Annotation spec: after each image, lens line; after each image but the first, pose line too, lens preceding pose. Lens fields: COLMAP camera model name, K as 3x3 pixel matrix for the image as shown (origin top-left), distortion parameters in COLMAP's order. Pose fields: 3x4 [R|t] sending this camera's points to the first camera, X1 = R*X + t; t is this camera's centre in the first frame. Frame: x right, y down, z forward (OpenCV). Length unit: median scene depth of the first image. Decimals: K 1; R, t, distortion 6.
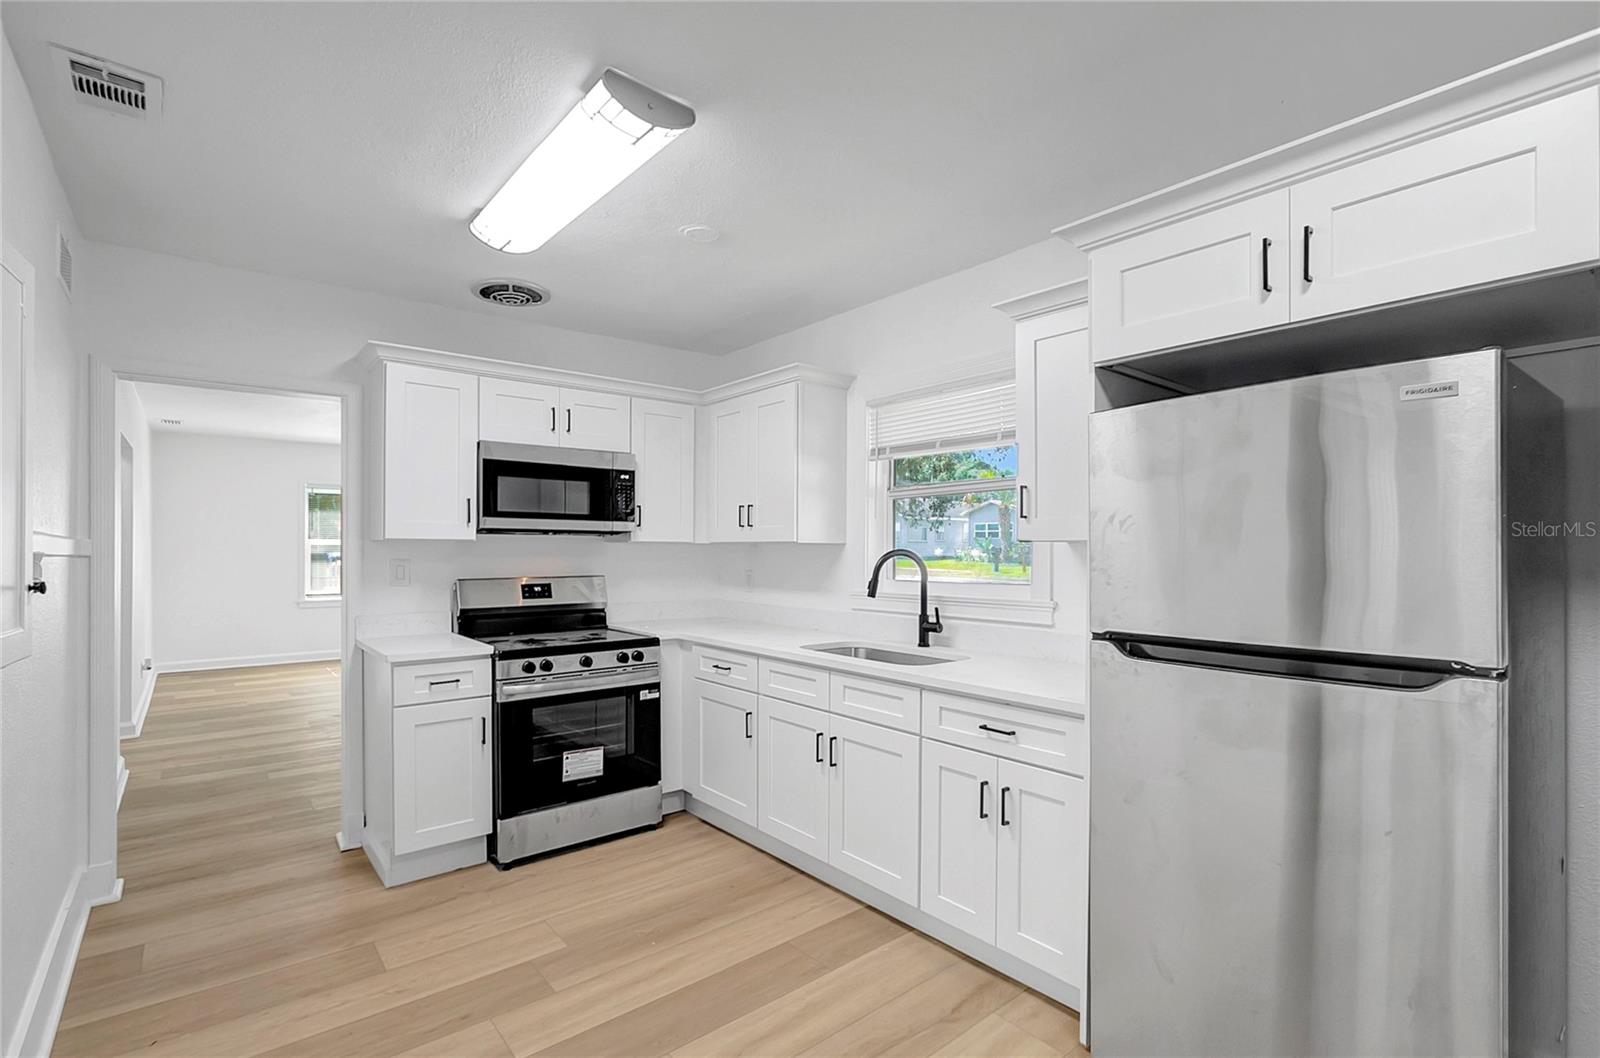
lens RADIAL K [[748.2, 0, 820.8], [0, 748.2, 548.1], [0, 0, 1]] dist [-0.027464, 0.023248]
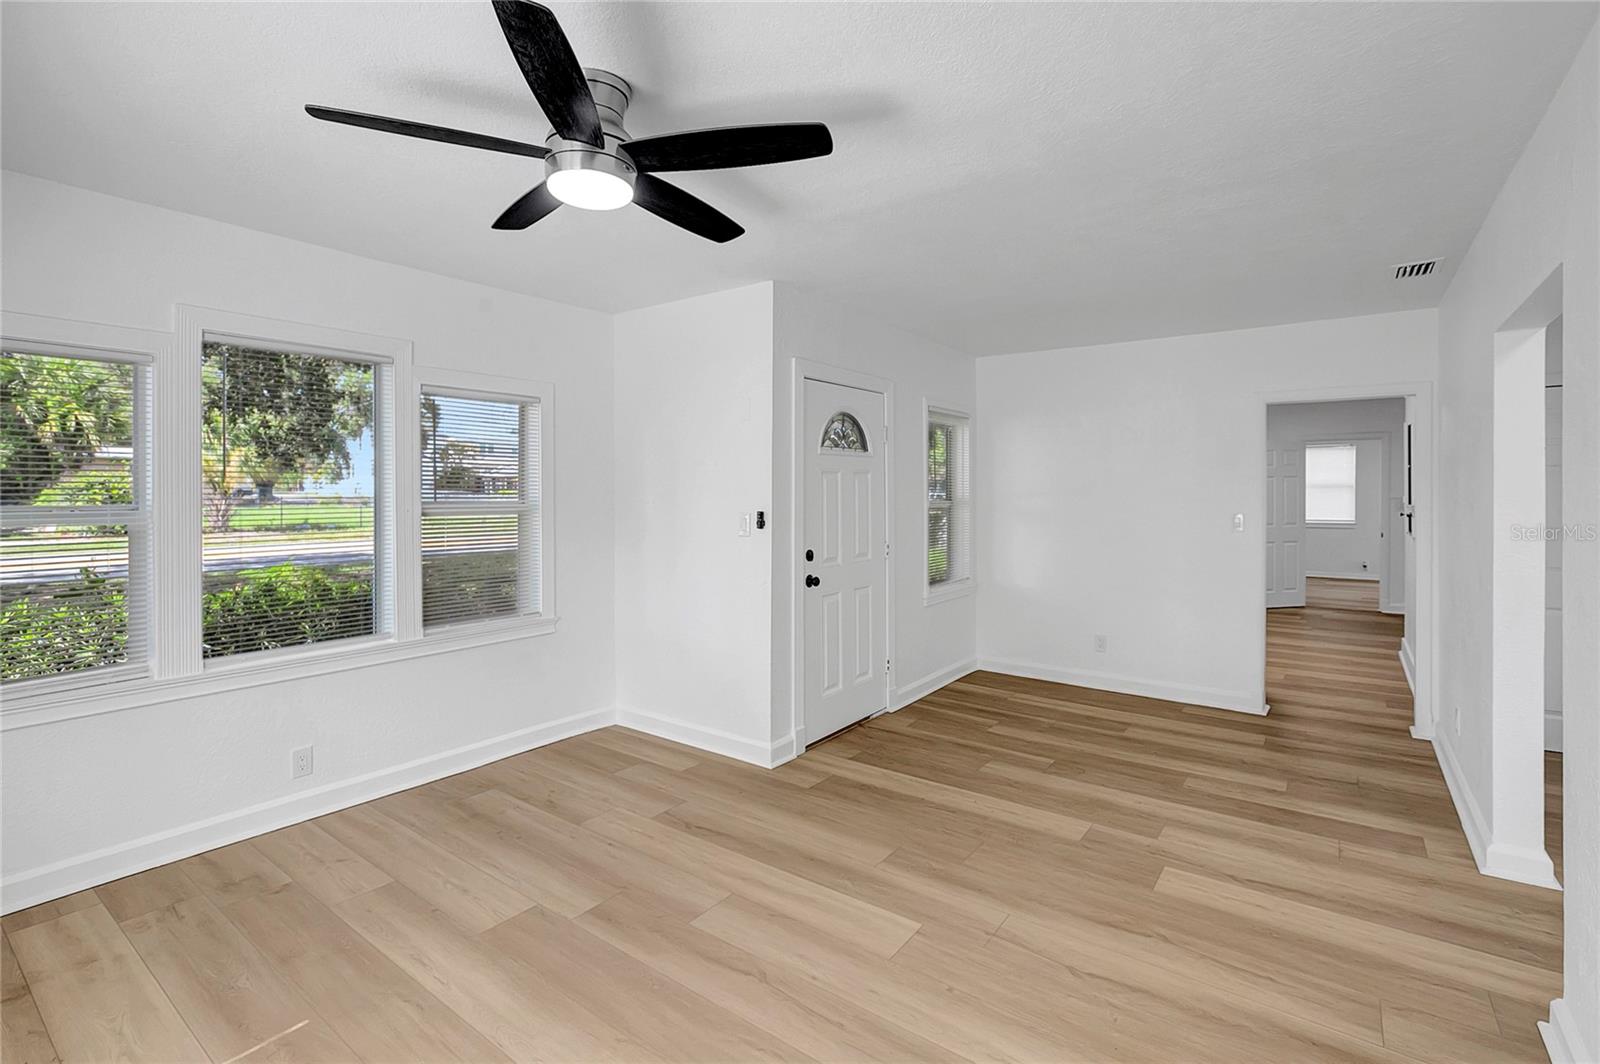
lens RADIAL K [[726.2, 0, 804.0], [0, 726.2, 497.5], [0, 0, 1]] dist [-0.035373, 0.018839]
pose [[-0.224549, -0.007256, 0.974436, -1.747926], [0.001972, 0.999967, 0.007901, -0.021585], [-0.974461, 0.003696, -0.224527, 2.130197]]
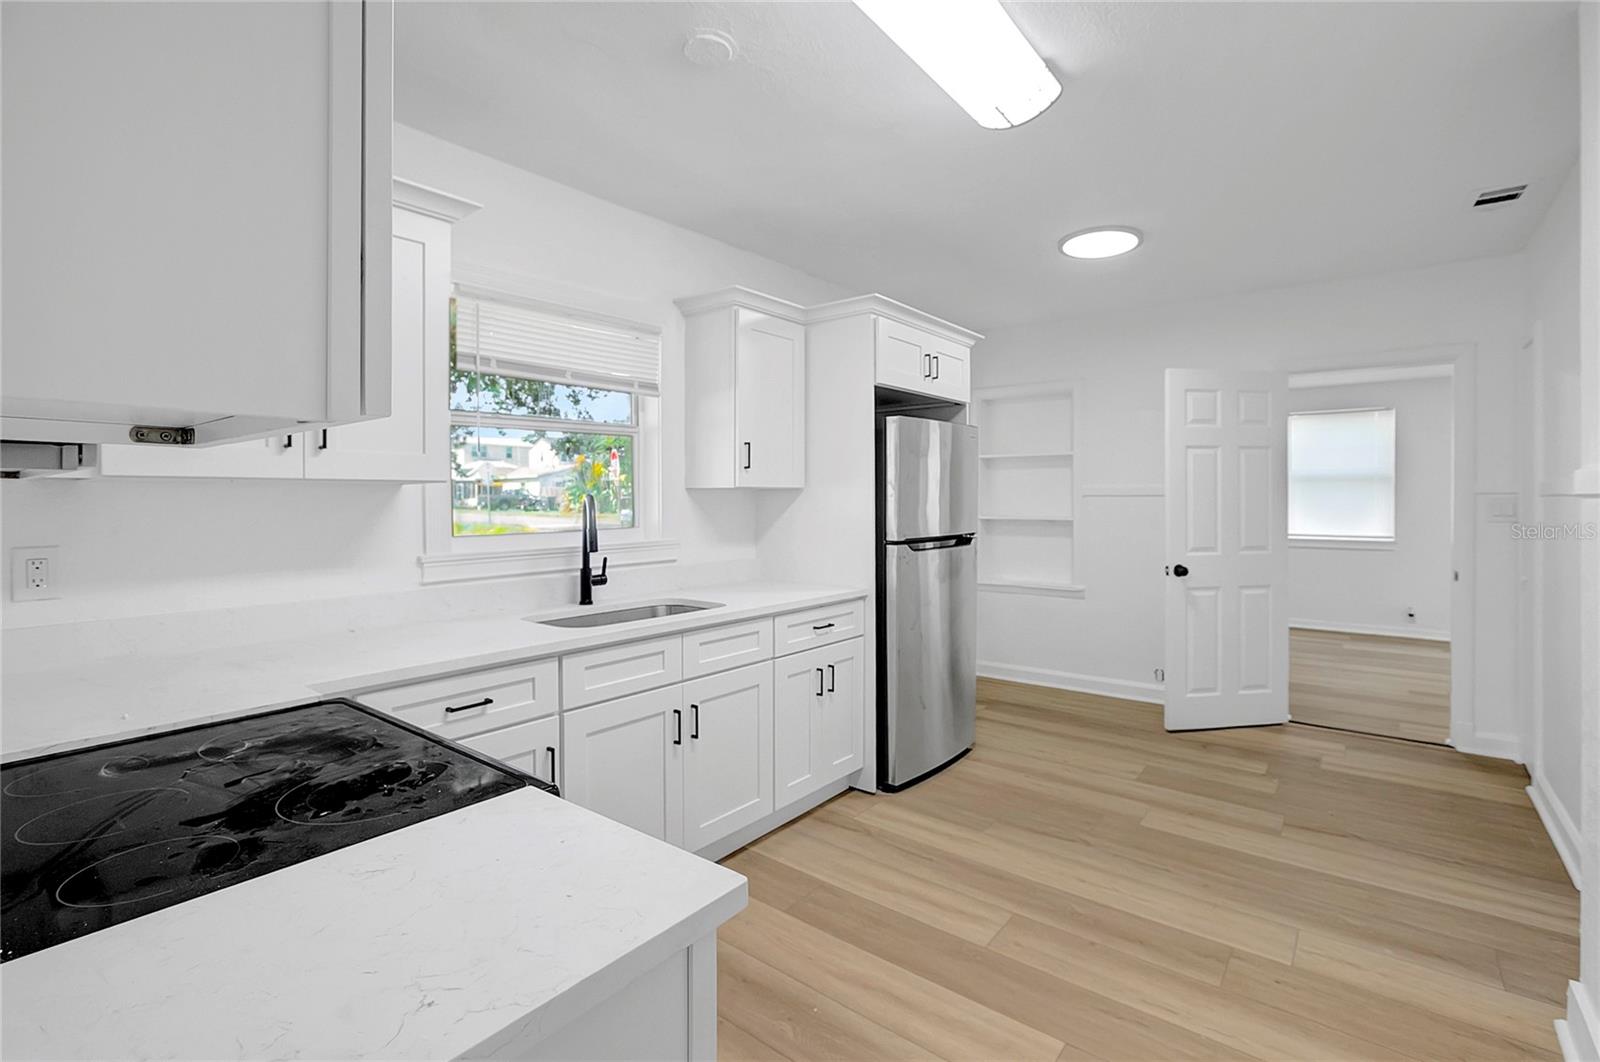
lens RADIAL K [[726.2, 0, 804.0], [0, 726.2, 496.5], [0, 0, 1]] dist [-0.035373, 0.018839]
pose [[-0.187265, -0.002228, 0.982307, -0.719890], [-0.000227, 0.999998, 0.002225, 0.002786], [-0.982309, 0.000194, -0.187266, 0.874962]]
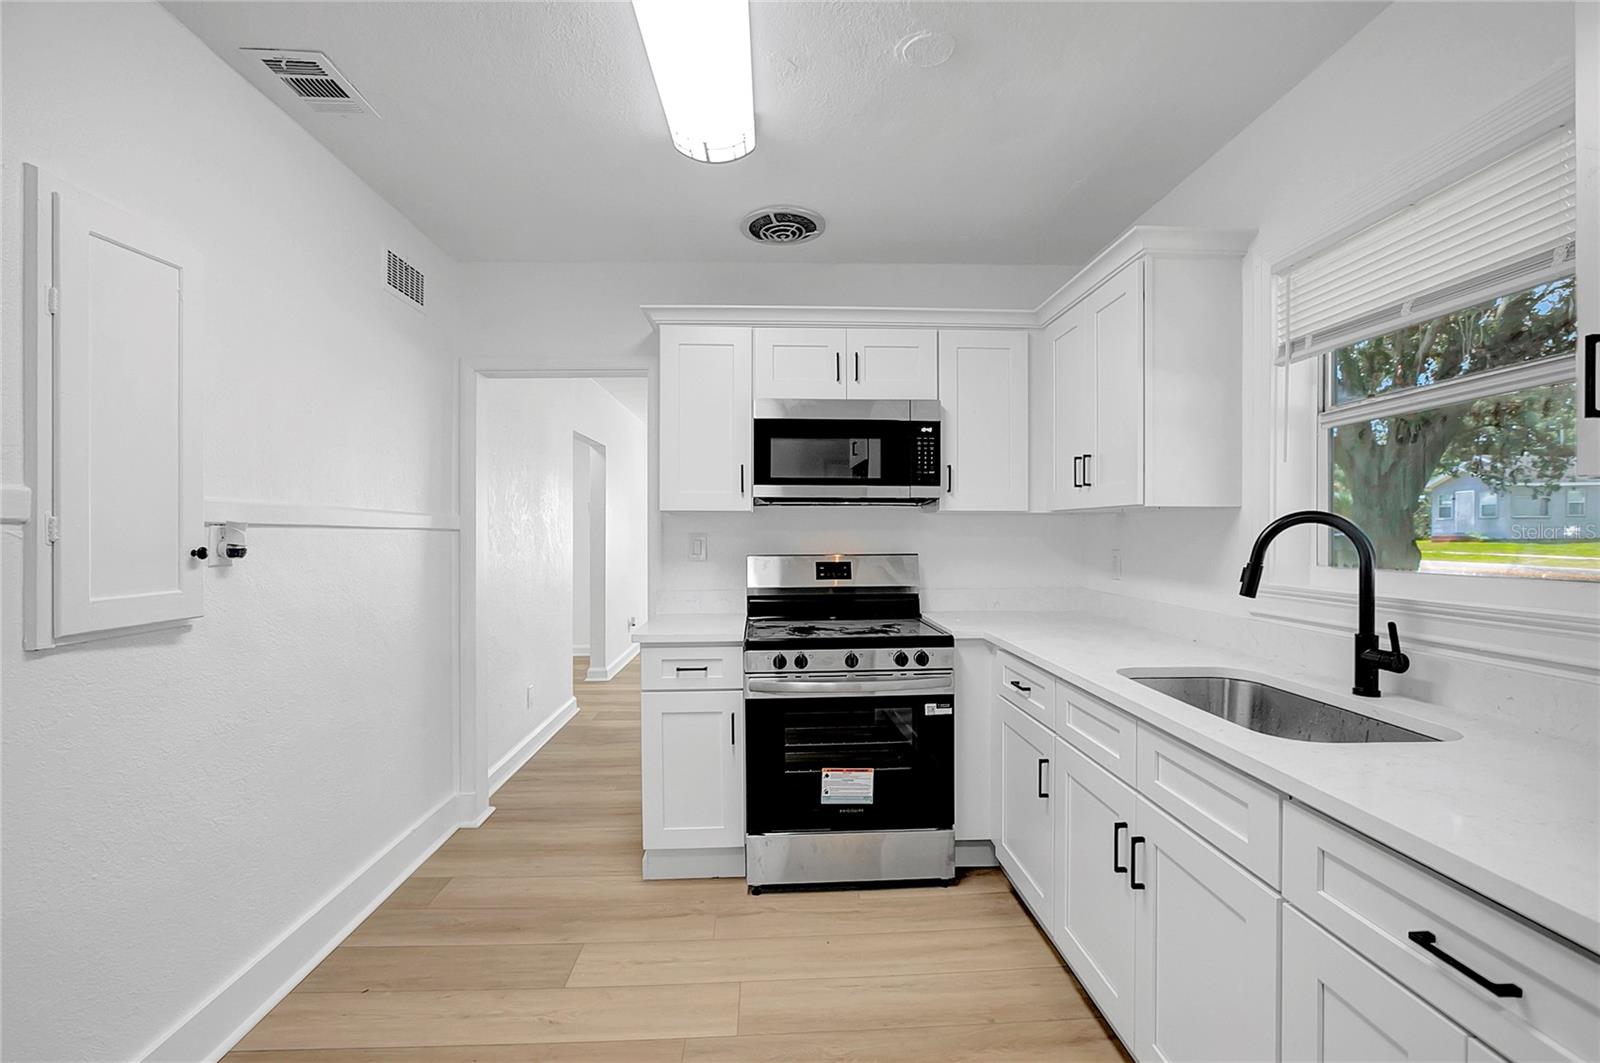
lens RADIAL K [[742.7, 0, 813.8], [0, 742.7, 534.4], [0, 0, 1]] dist [-0.030061, 0.021334]
pose [[0.795148, -0.001921, -0.606412, 0.136948], [0.005058, 0.999981, 0.003464, 0.014199], [0.606394, -0.005821, 0.795143, 0.338210]]
